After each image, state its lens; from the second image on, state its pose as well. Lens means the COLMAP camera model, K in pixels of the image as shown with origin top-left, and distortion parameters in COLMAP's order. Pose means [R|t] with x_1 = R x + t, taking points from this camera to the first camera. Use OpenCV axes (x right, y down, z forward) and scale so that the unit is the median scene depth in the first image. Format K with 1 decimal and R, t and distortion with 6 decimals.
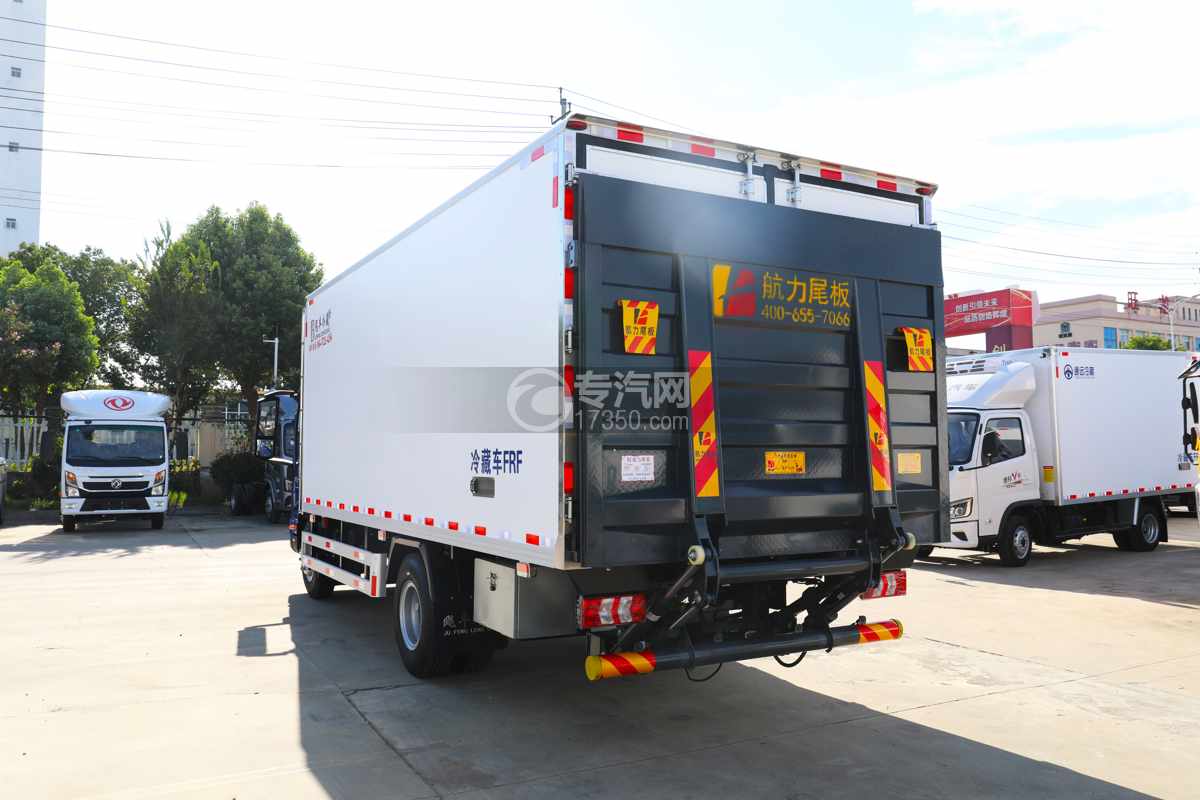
lens RADIAL K [[930.1, 0, 600.0], [0, 930.1, 400.0], [0, 0, 1]] dist [-0.002953, -0.000276]
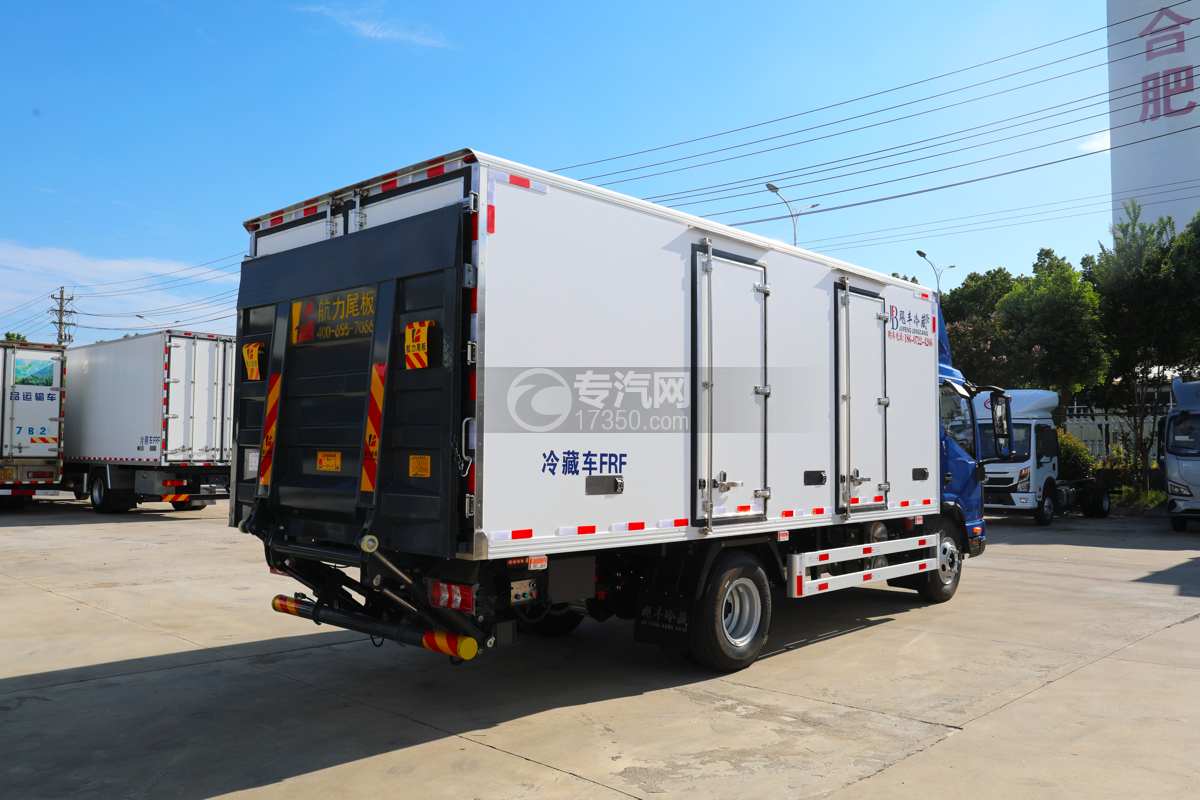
lens RADIAL K [[1000.5, 0, 601.0], [0, 1000.5, 441.1], [0, 0, 1]] dist [-0.105102, 0.000584]
pose [[0.309581, 0.000014, -0.950873, 1.440748], [0.046803, 0.998788, 0.015252, 0.038330], [0.949721, -0.049225, 0.309205, 0.914627]]
